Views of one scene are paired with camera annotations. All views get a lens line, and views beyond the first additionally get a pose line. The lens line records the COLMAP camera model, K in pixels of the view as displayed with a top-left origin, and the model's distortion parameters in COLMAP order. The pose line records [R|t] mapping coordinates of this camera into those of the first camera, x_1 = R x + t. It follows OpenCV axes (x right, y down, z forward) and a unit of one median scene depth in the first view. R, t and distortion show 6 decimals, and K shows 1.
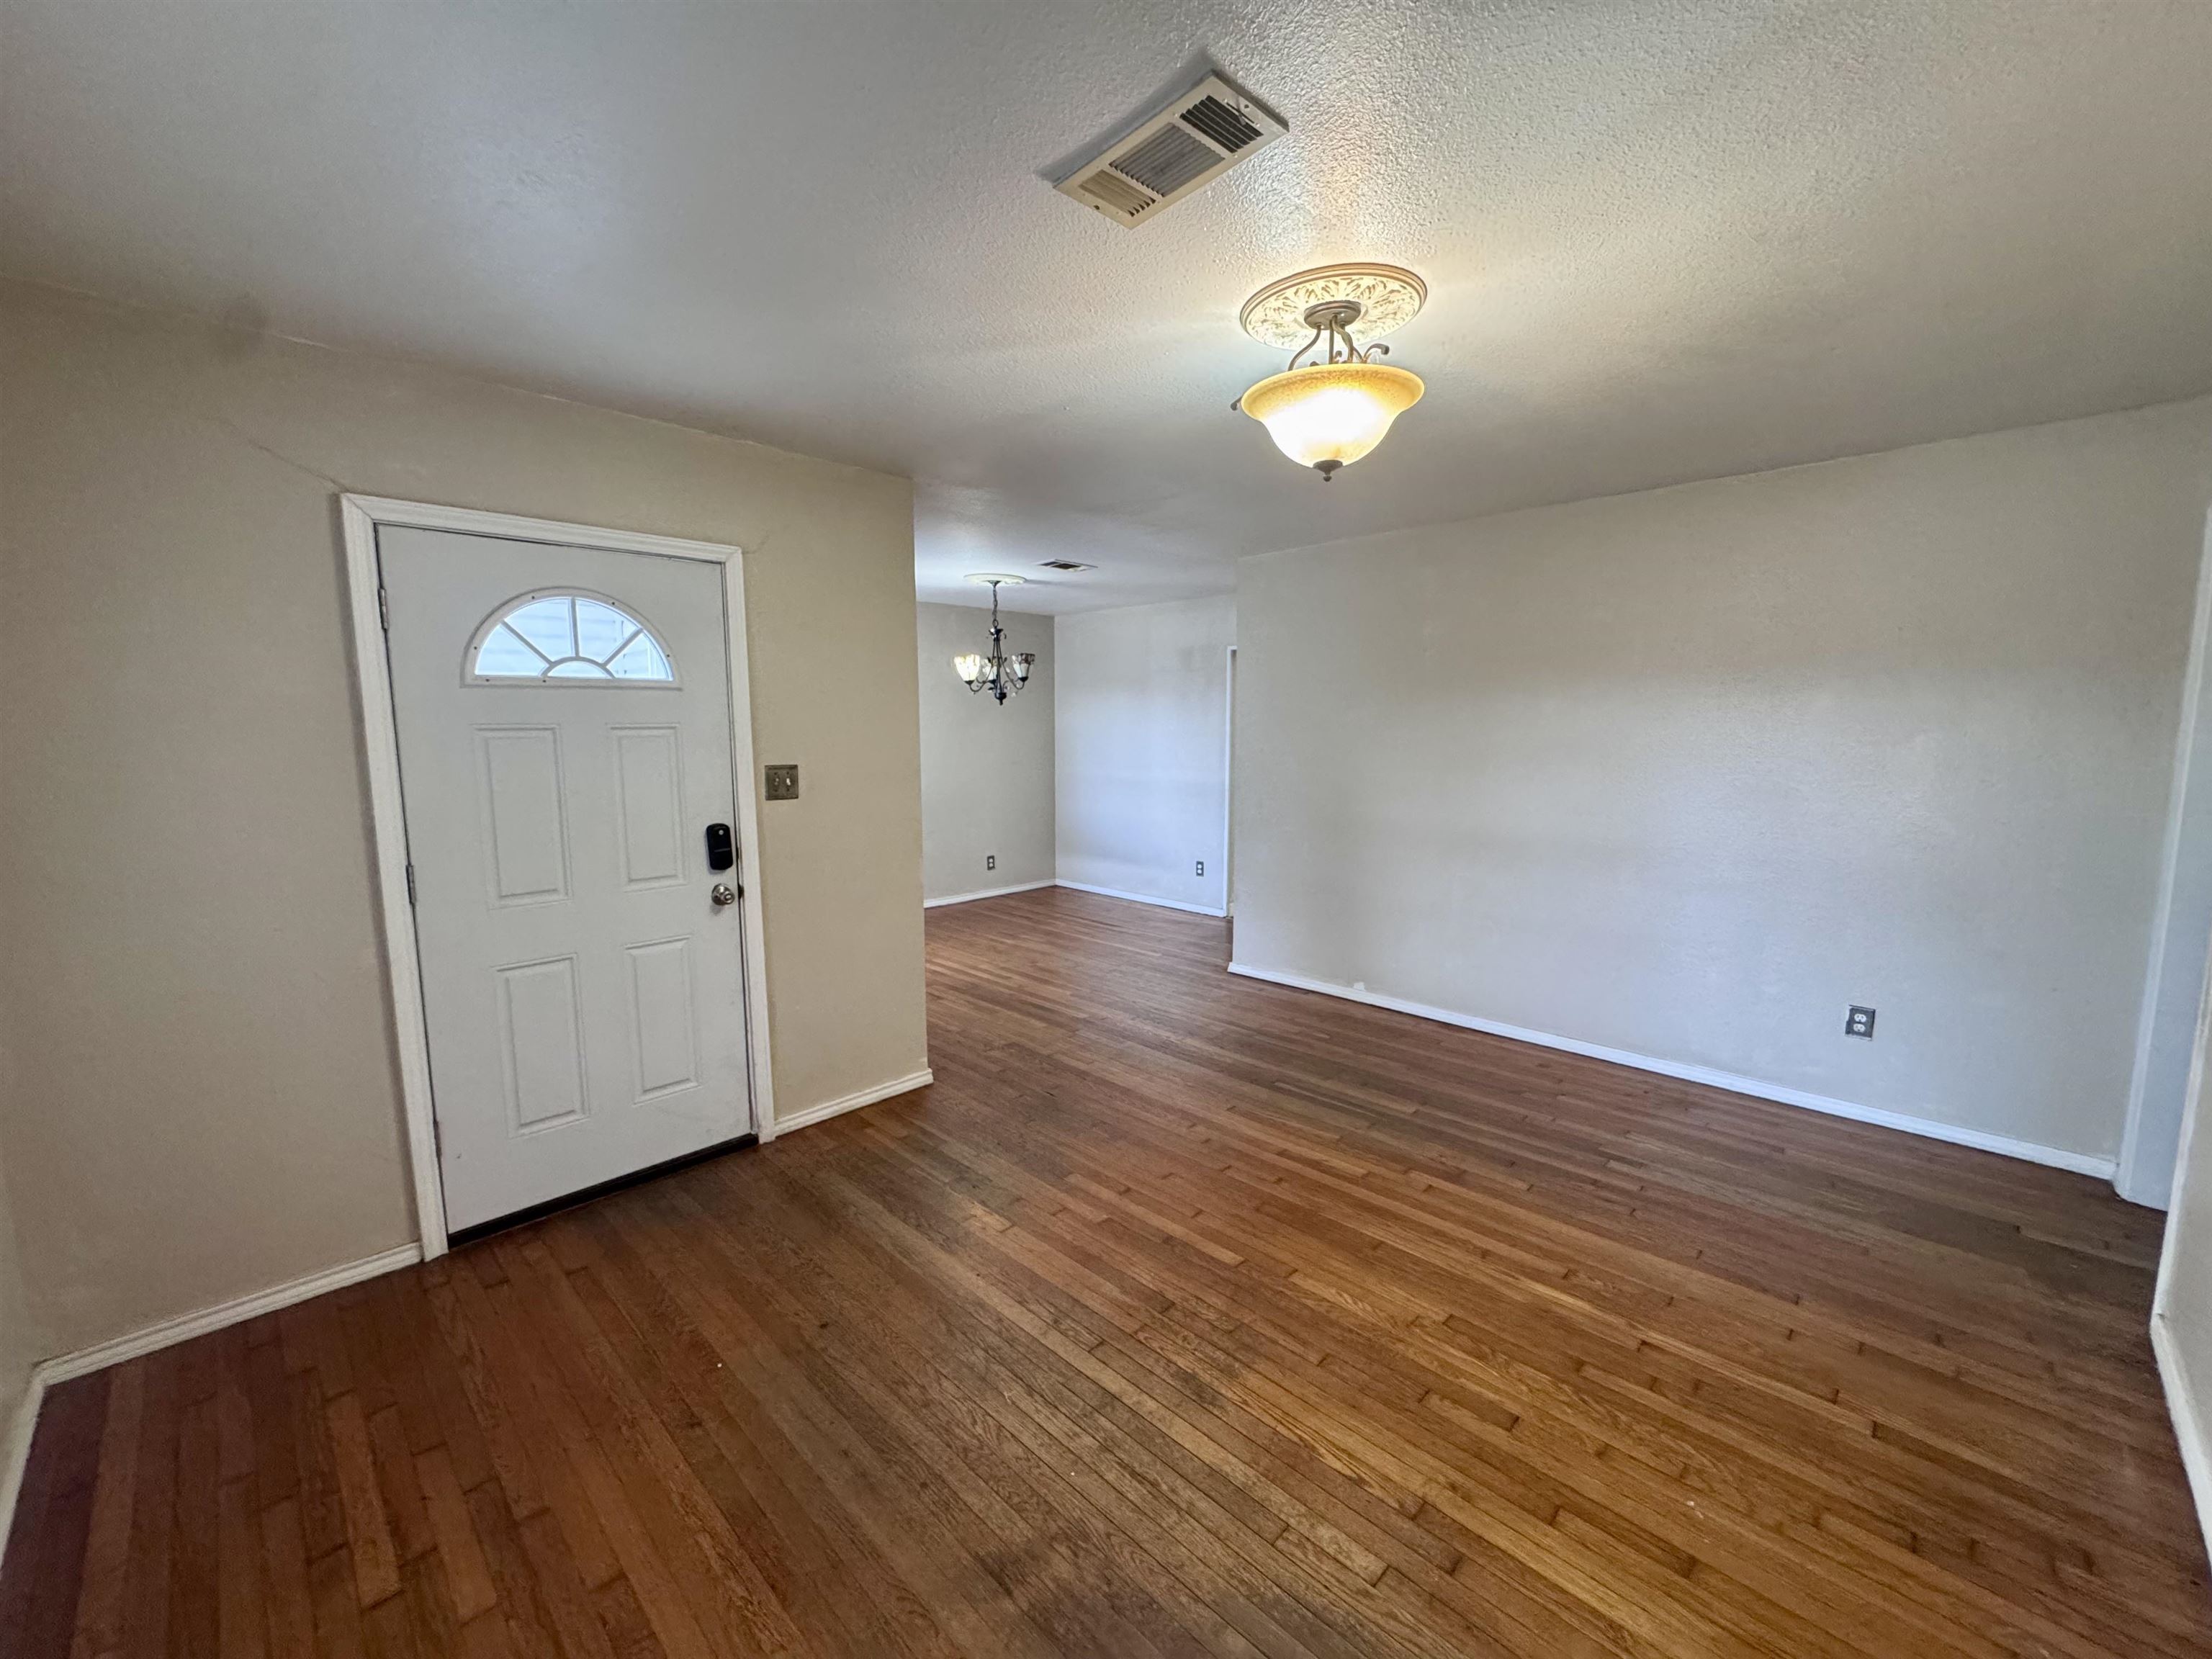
lens RADIAL K [[888.9, 0, 1098.9], [0, 888.9, 829.8], [0, 0, 1]] dist [-0.004206, -0.000007]
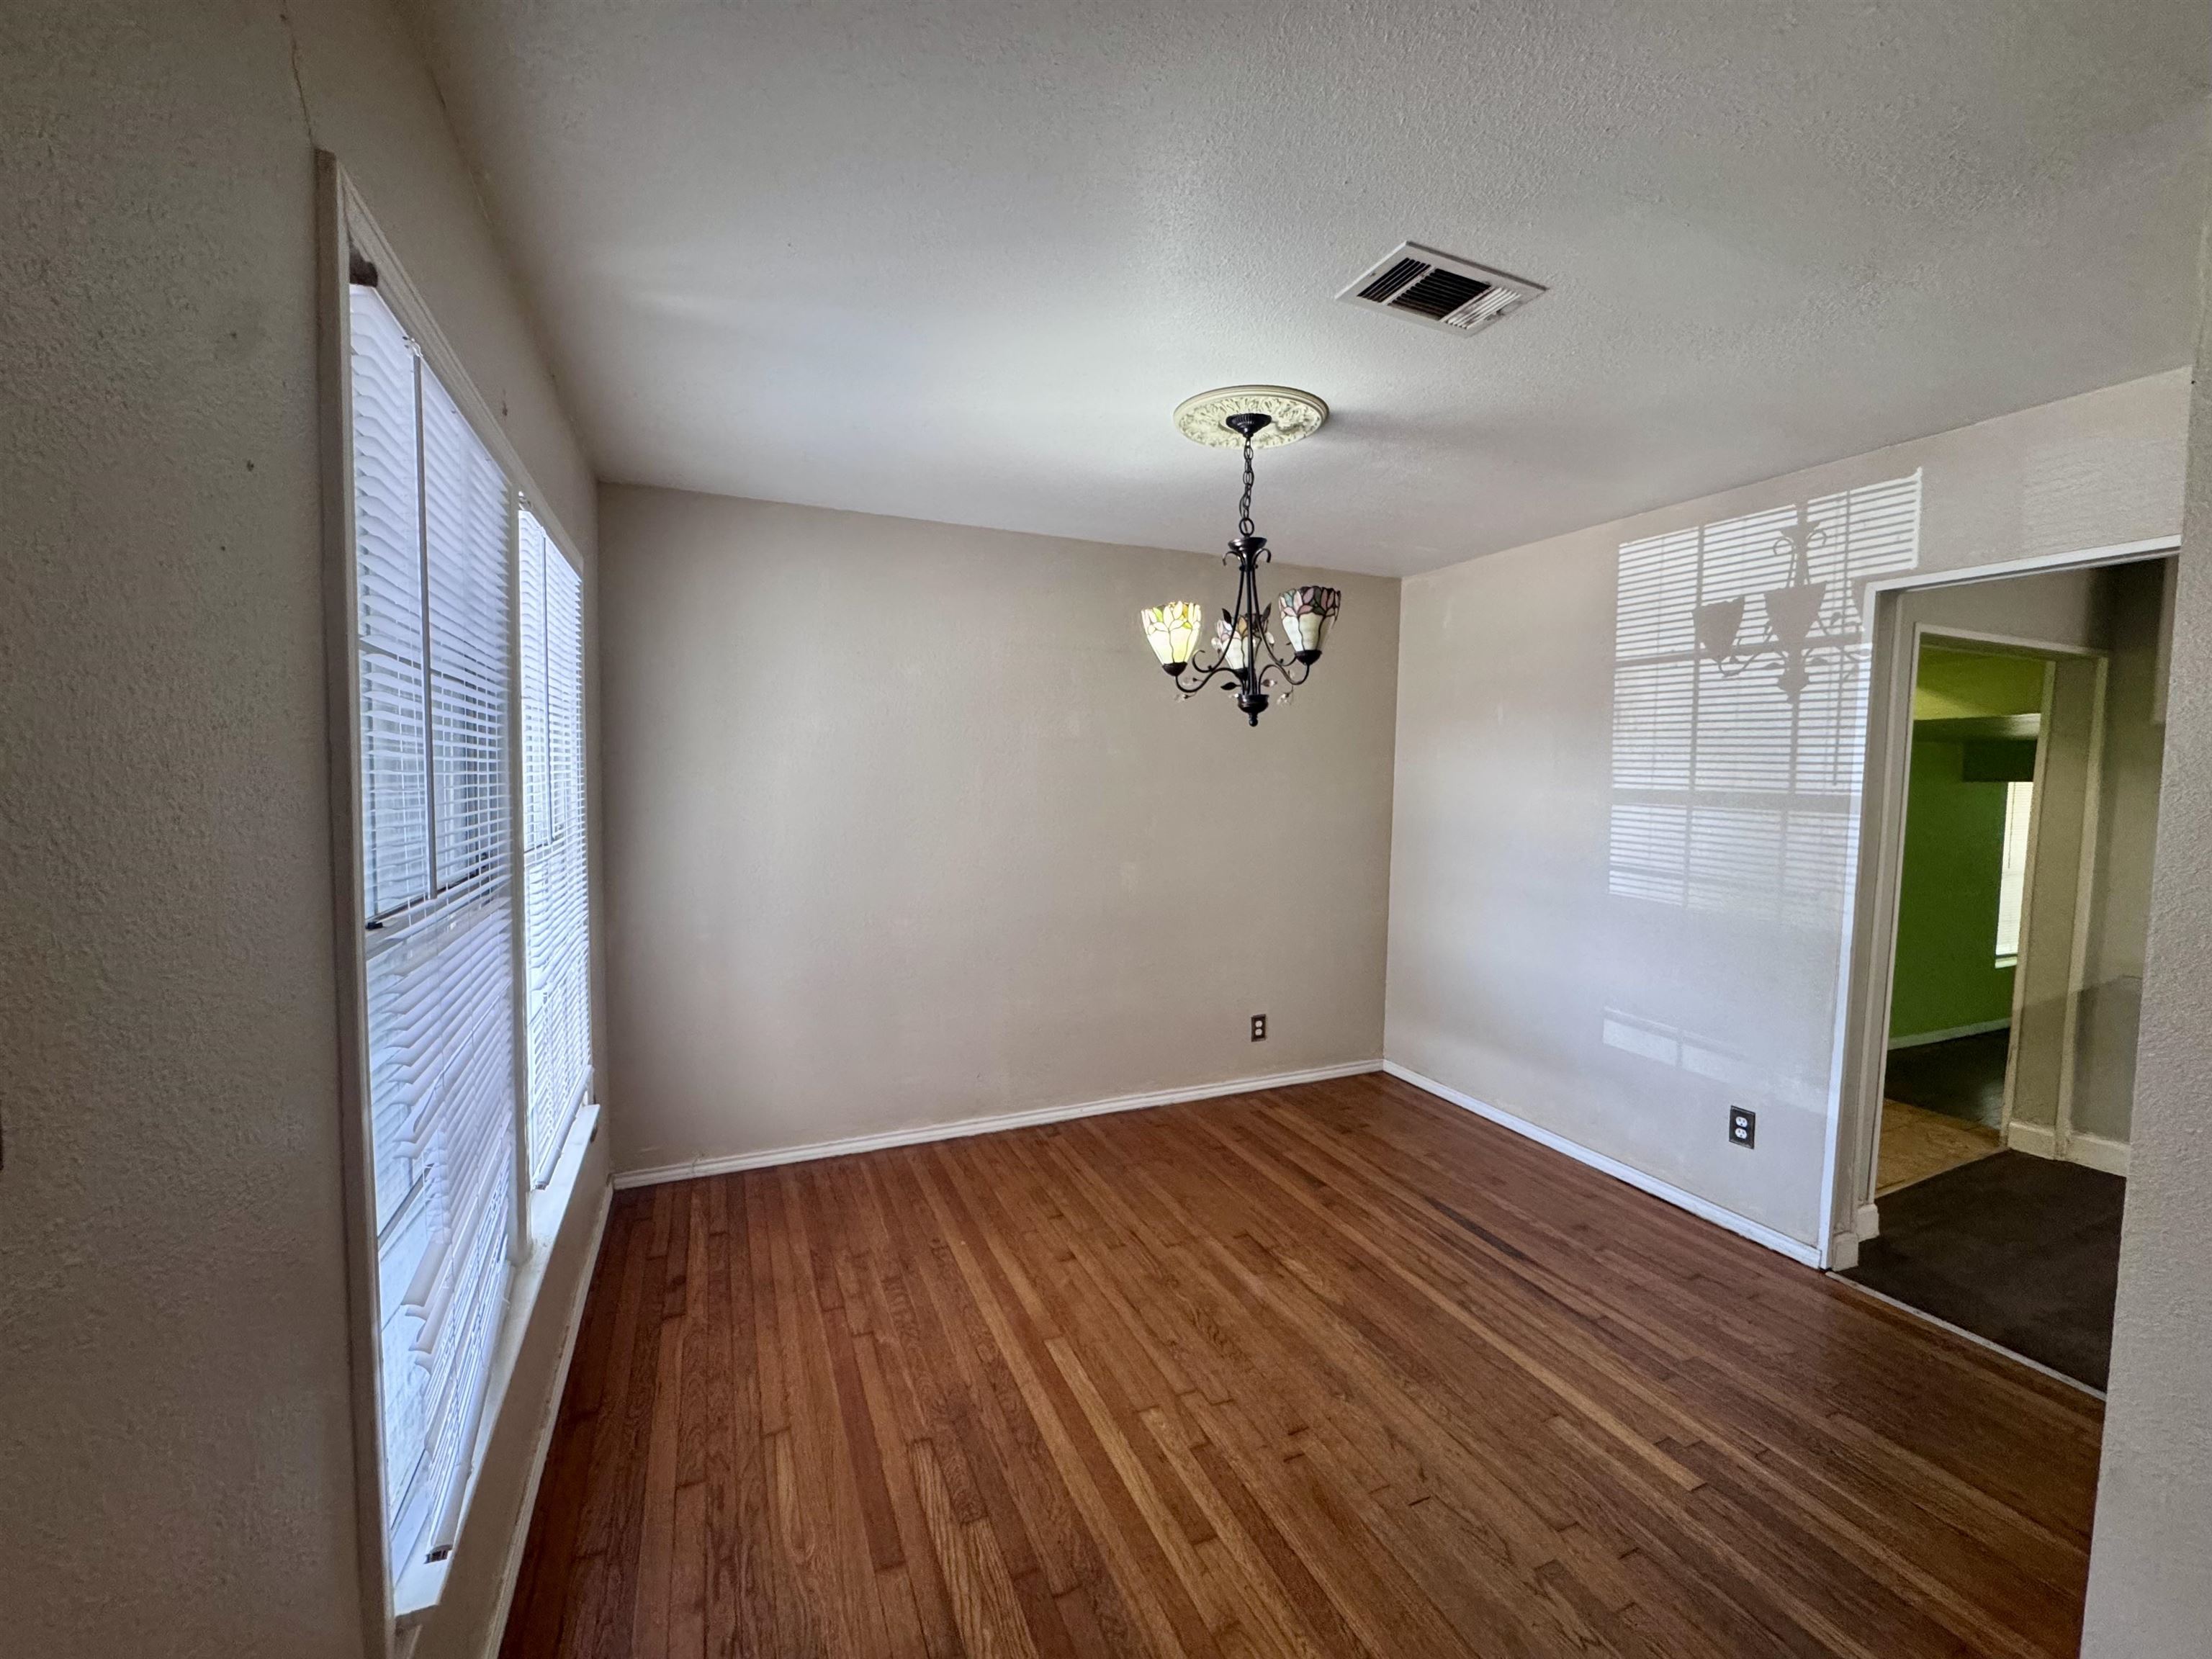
lens RADIAL K [[888.9, 0, 1096.1], [0, 888.9, 824.0], [0, 0, 1]] dist [-0.004206, -0.000007]
pose [[0.929168, 0.037211, -0.367779, -0.024976], [-0.060993, 0.996717, -0.053250, -0.068913], [0.364590, 0.071910, 0.928387, 0.598671]]
